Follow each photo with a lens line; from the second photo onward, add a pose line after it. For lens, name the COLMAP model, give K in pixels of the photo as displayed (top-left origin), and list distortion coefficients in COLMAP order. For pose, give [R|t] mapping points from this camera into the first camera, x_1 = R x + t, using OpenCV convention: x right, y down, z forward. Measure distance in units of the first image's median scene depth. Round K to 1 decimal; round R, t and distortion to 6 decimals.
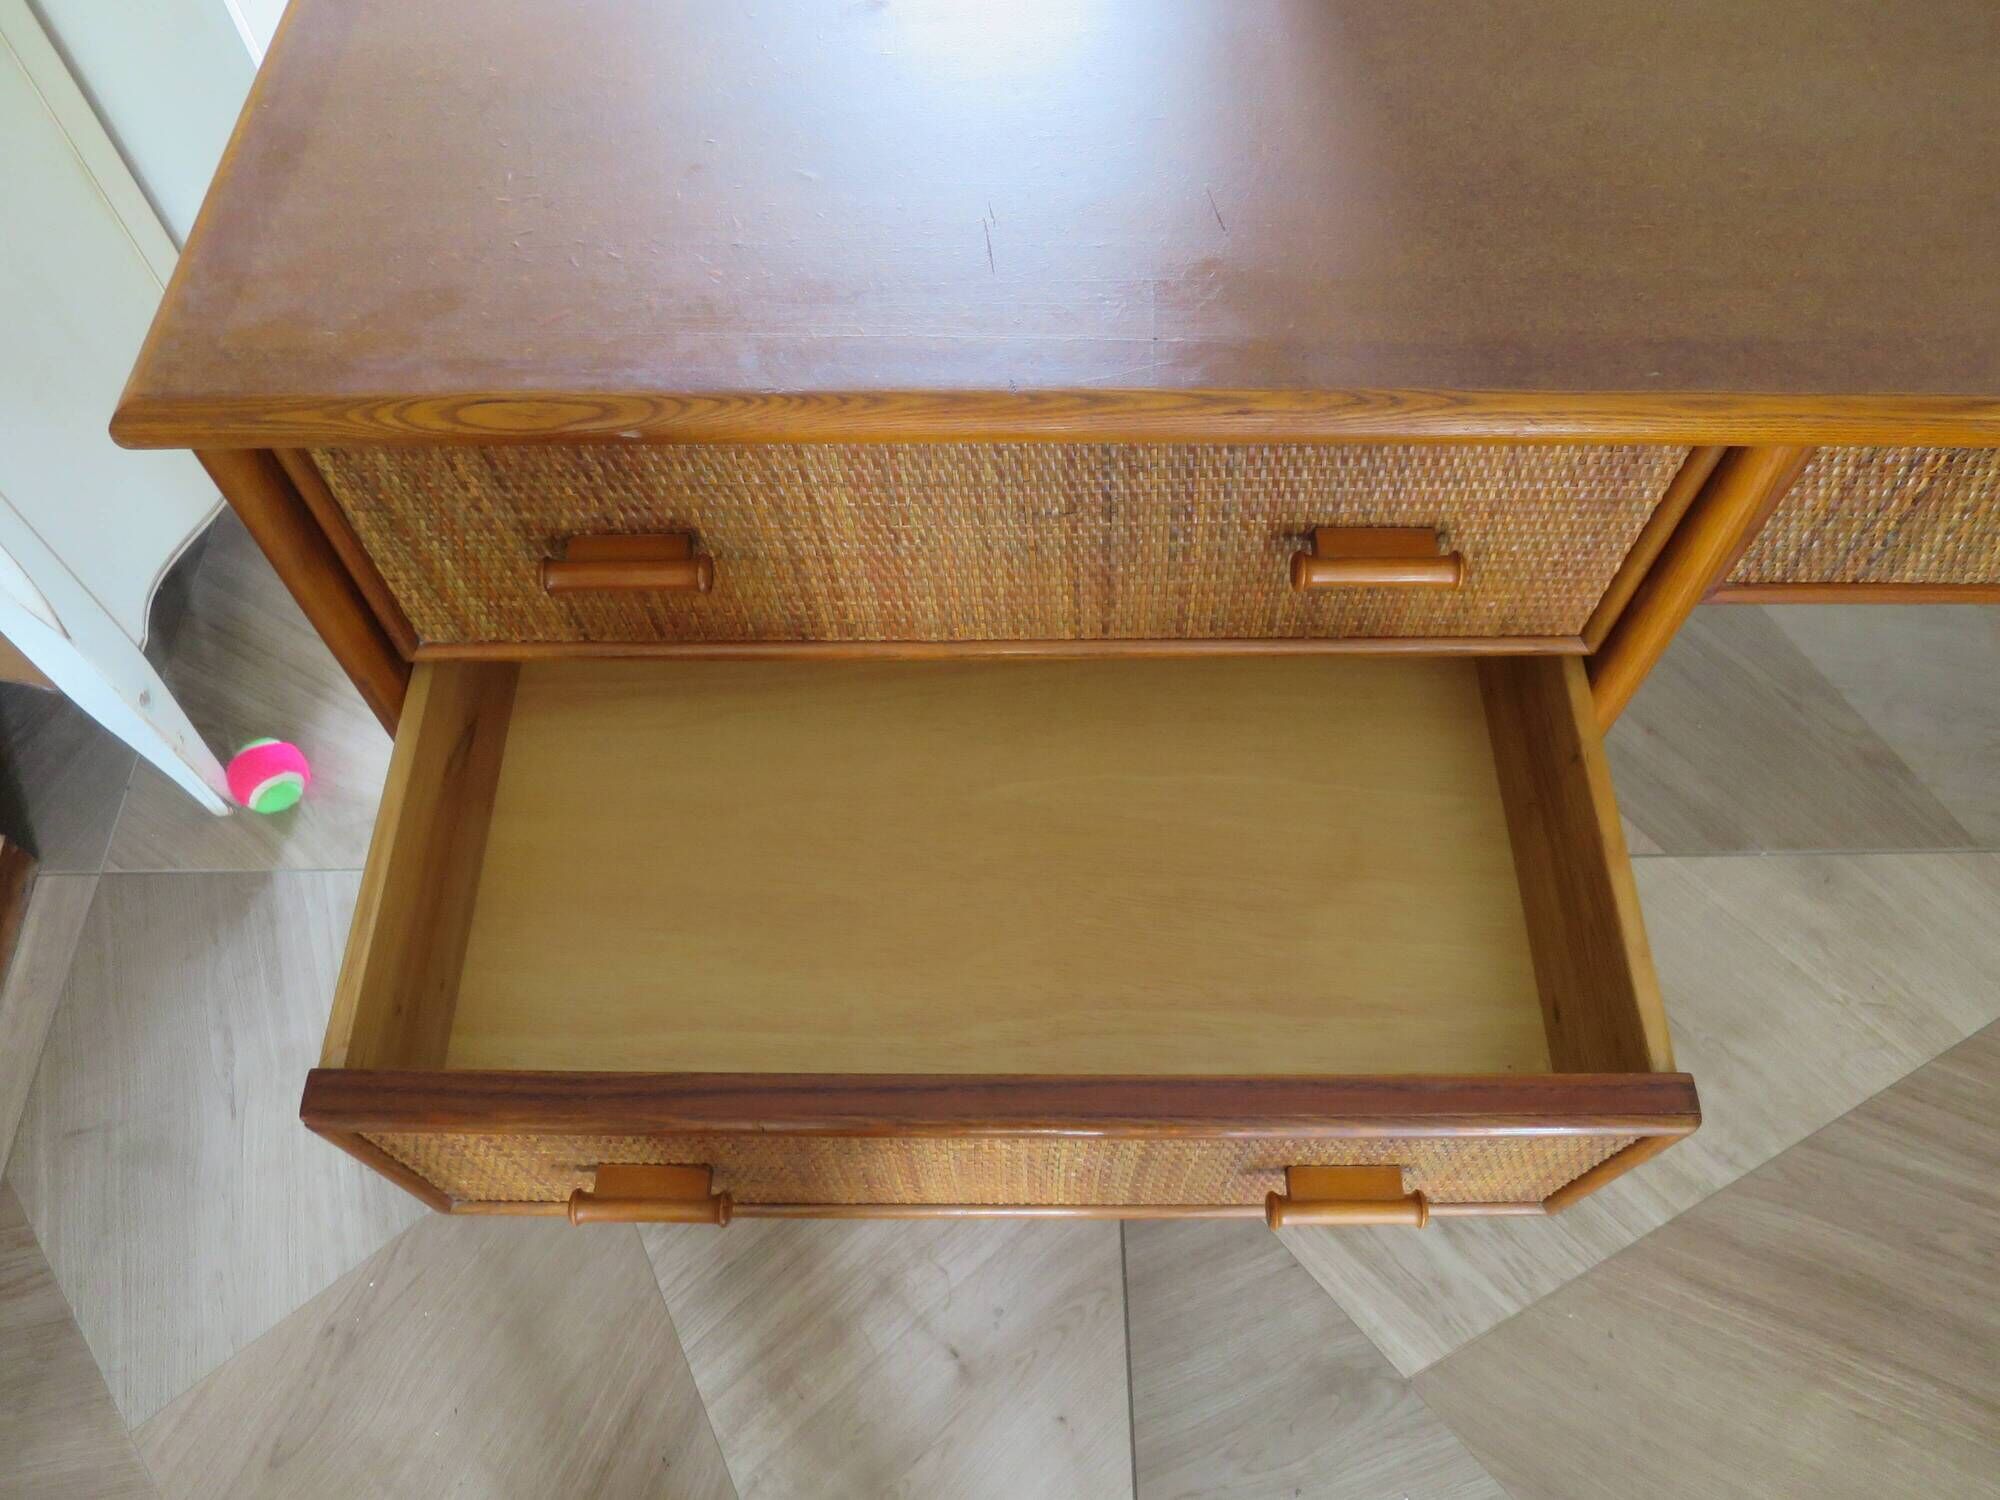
lens RADIAL K [[1444.2, 0, 1001.4], [0, 1444.2, 749.4], [0, 0, 1]] dist [-0.046450, 0.010595]
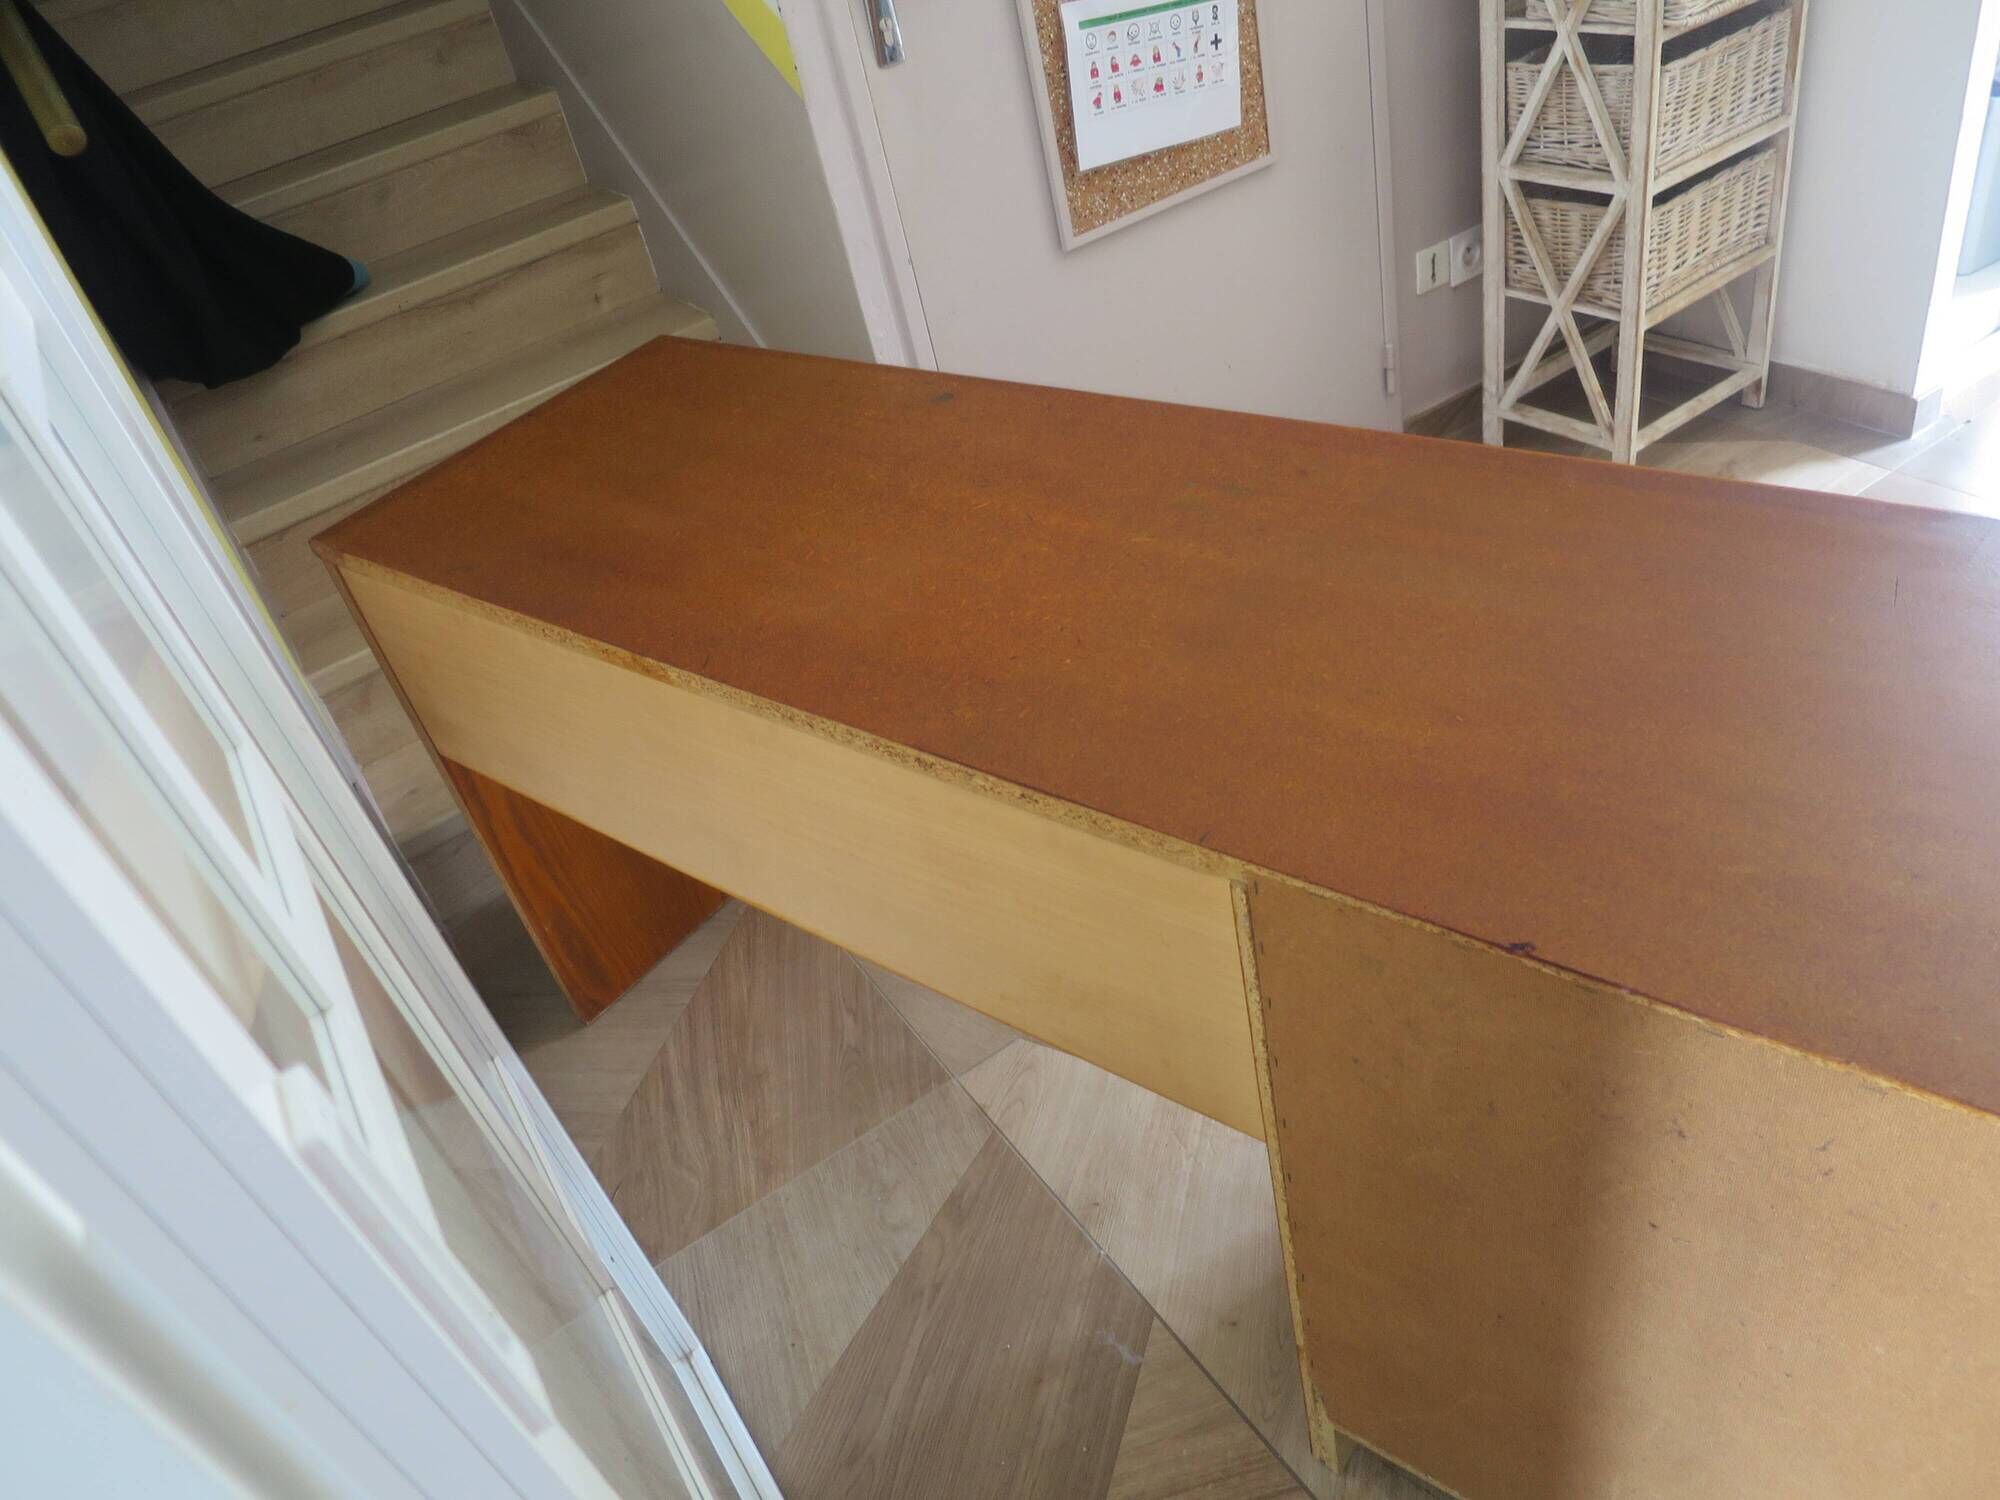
lens RADIAL K [[1444.2, 0, 997.7], [0, 1444.2, 749.3], [0, 0, 1]] dist [-0.046450, 0.010595]
pose [[-0.519504, -0.432710, 0.736803, -0.147911], [0.816755, 0.001883, 0.576982, -1.103573], [-0.251053, 0.901531, 0.352440, 0.442506]]
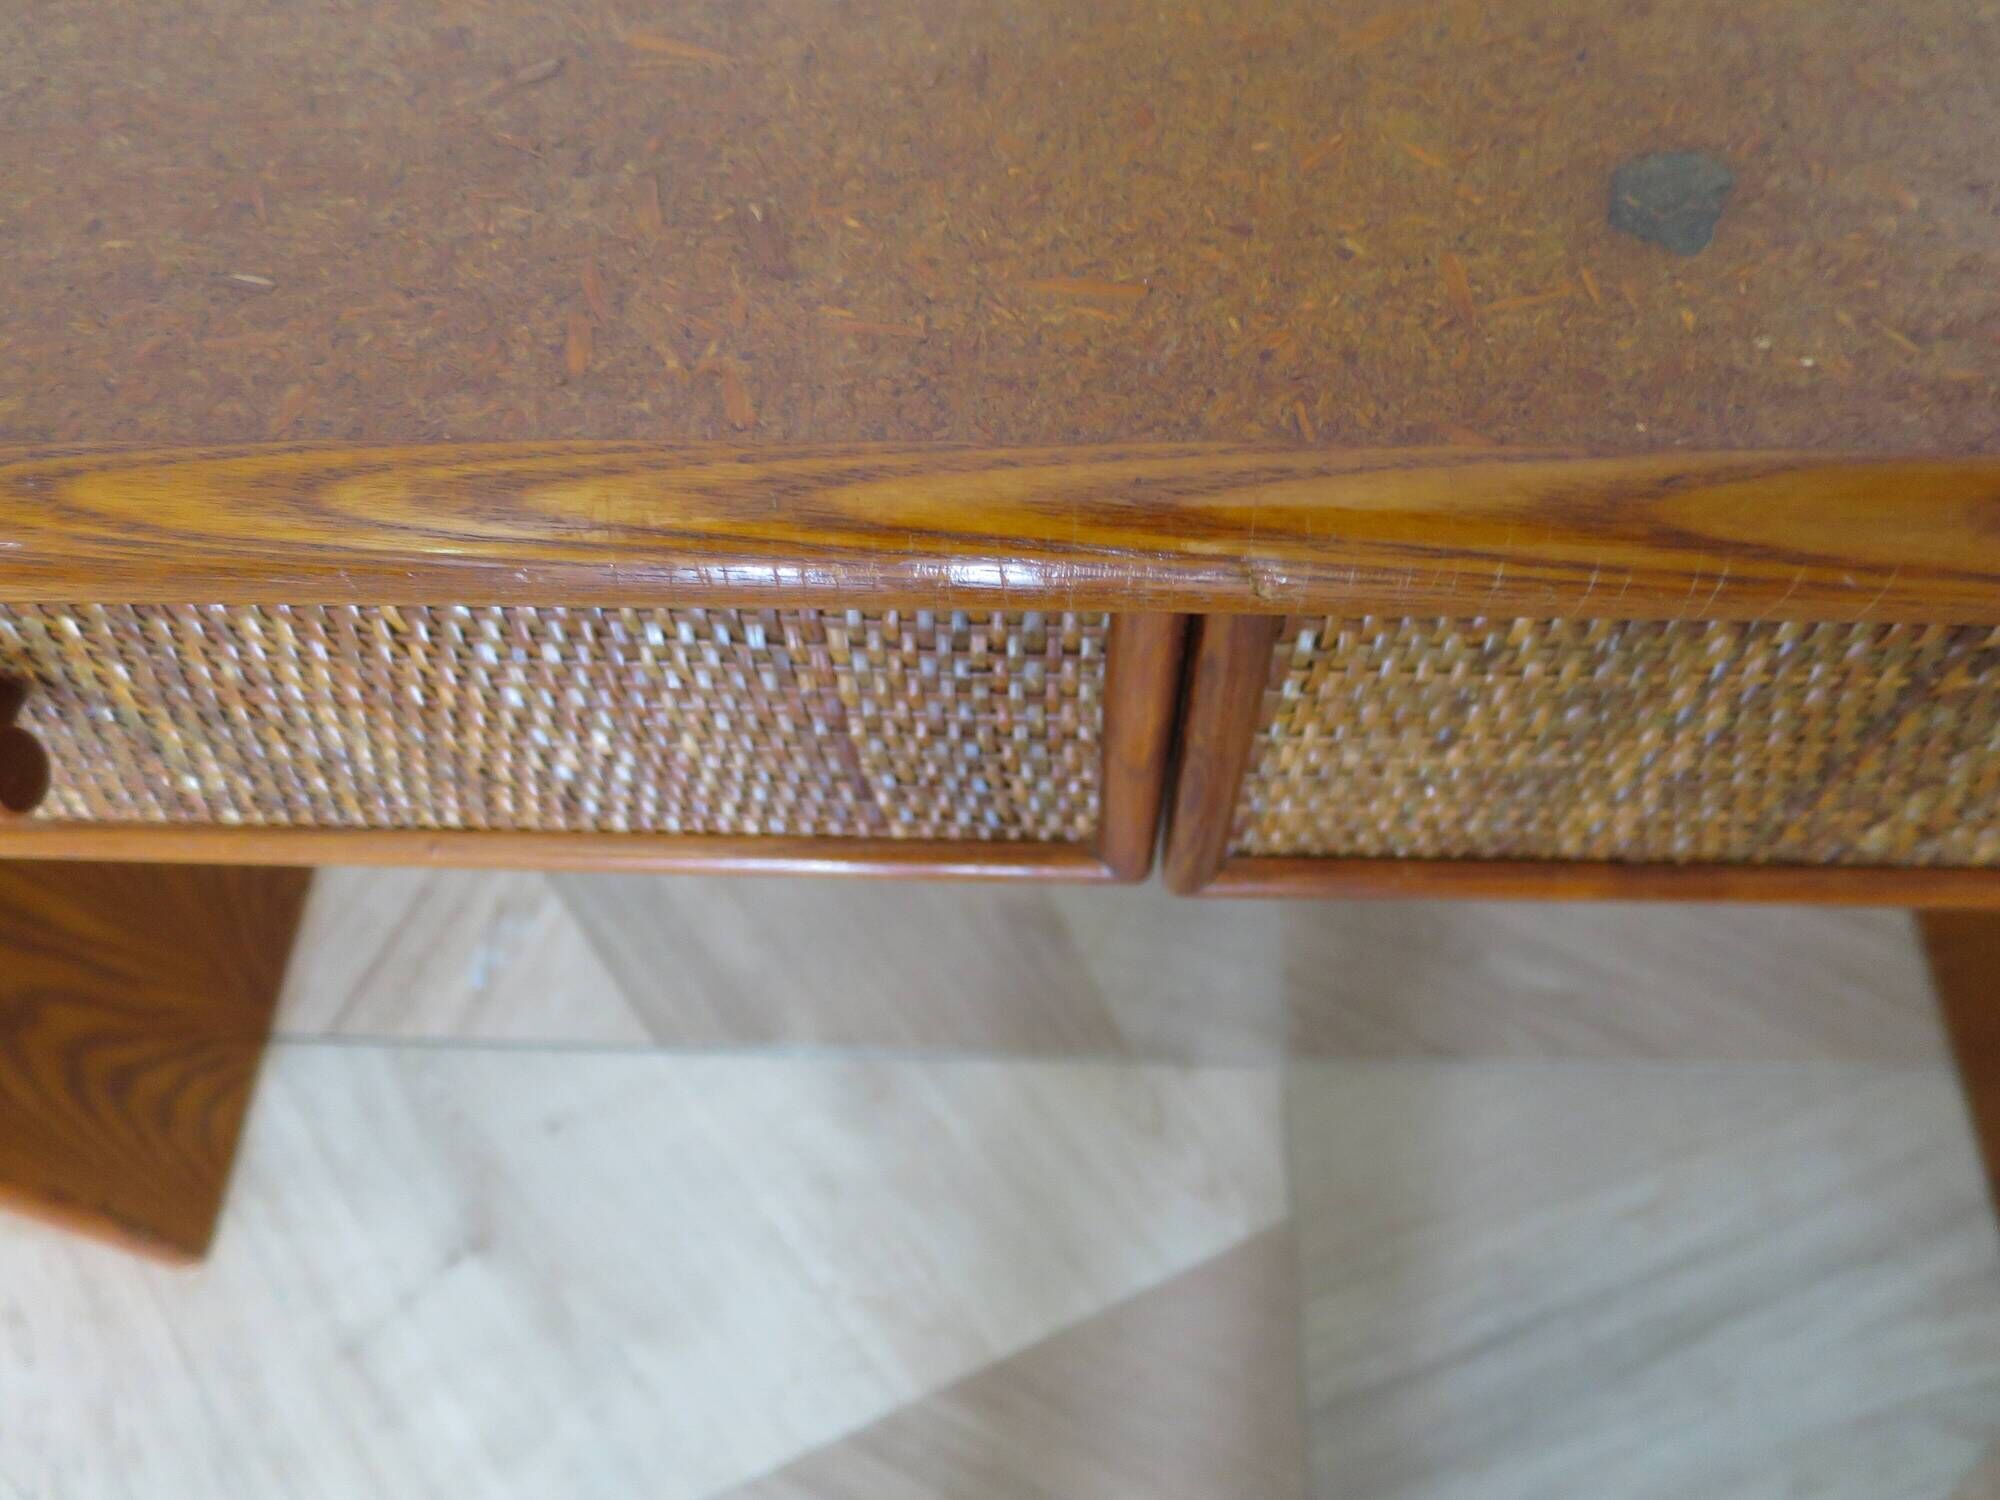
lens RADIAL K [[1444.2, 0, 996.5], [0, 1444.2, 751.9], [0, 0, 1]] dist [-0.046450, 0.010595]
pose [[0.998359, 0.024849, -0.051592, 1.122169], [-0.023843, 0.999515, 0.020024, -0.149474], [0.052064, -0.018761, 0.998467, 0.529176]]
